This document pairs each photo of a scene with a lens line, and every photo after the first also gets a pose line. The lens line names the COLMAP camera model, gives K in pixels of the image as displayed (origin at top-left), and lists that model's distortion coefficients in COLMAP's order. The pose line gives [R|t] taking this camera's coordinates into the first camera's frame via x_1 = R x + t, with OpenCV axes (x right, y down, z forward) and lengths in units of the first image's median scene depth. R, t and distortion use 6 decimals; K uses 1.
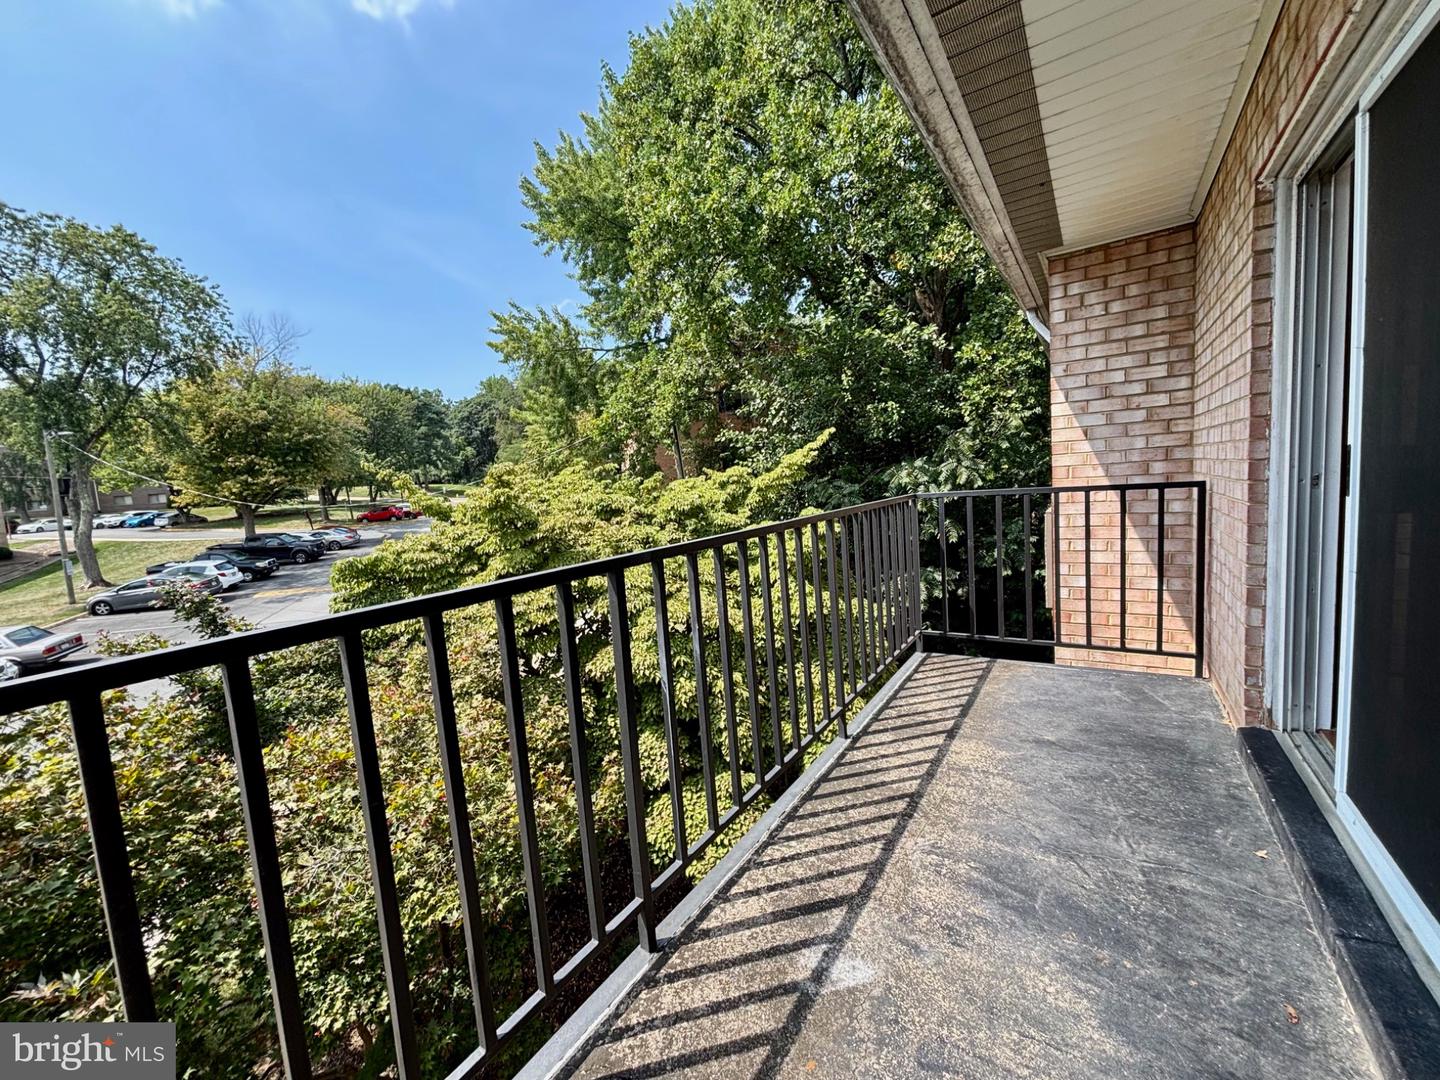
lens RADIAL K [[573.6, 0, 724.5], [0, 573.6, 535.9], [0, 0, 1]] dist [0.002039, 0.000101]
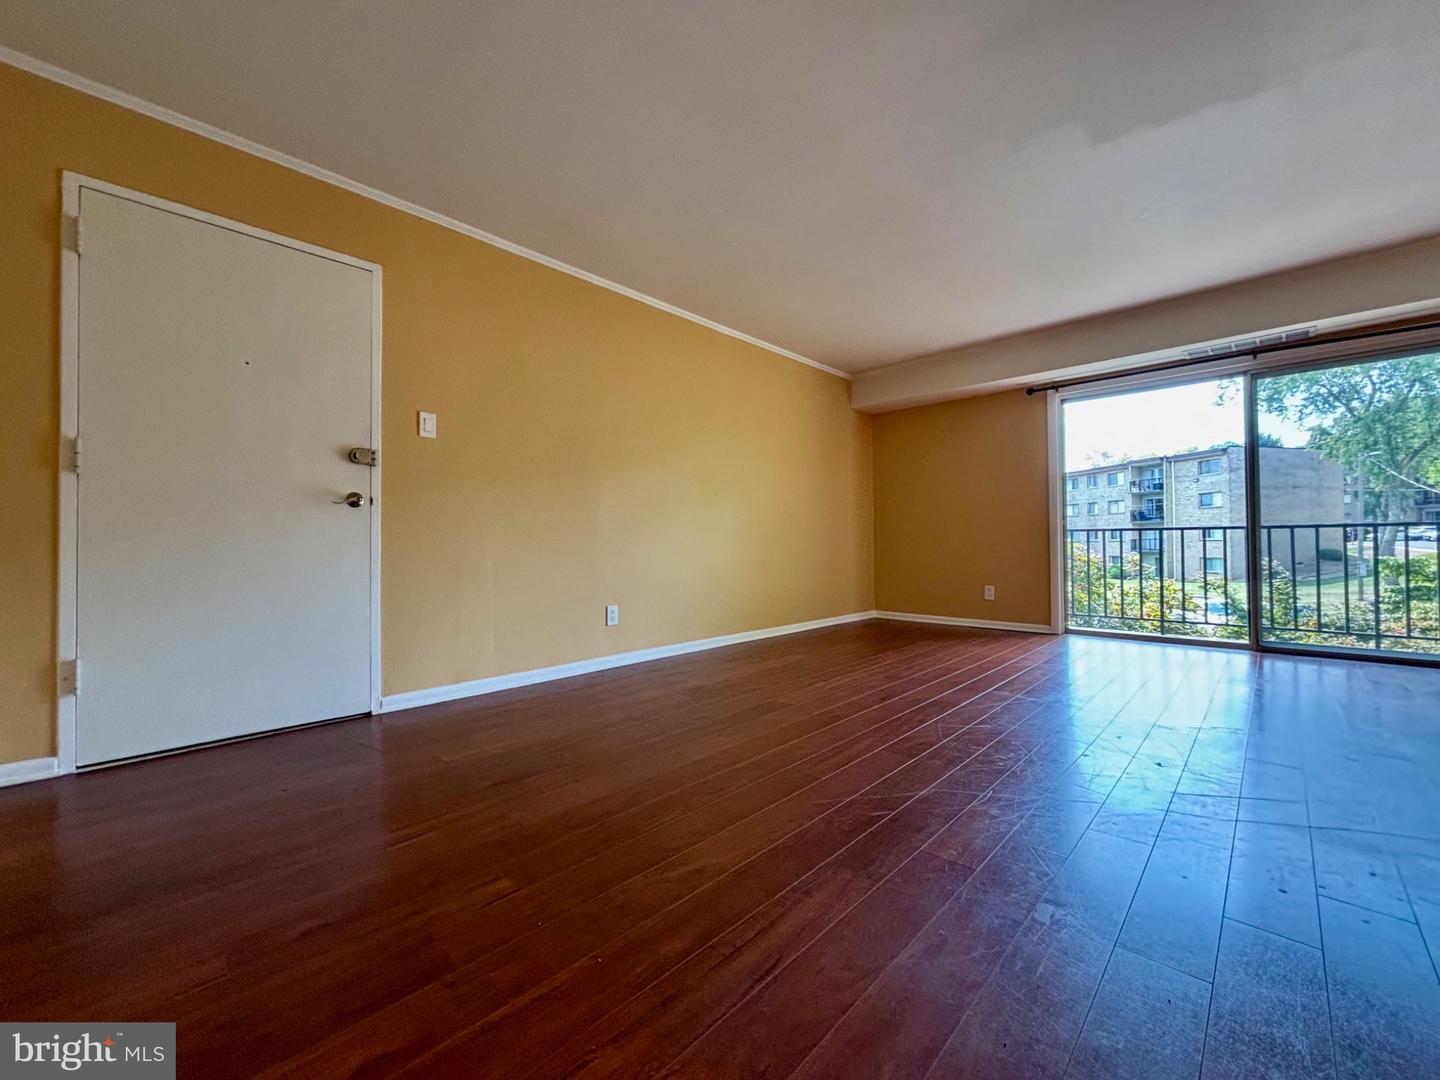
lens RADIAL K [[573.6, 0, 724.5], [0, 573.6, 535.9], [0, 0, 1]] dist [0.002039, 0.000101]
pose [[-0.177808, 0.059621, -0.982257, 0.170918], [-0.078093, 0.994160, 0.074480, 0.001433], [0.980962, 0.089951, -0.172113, -0.048410]]
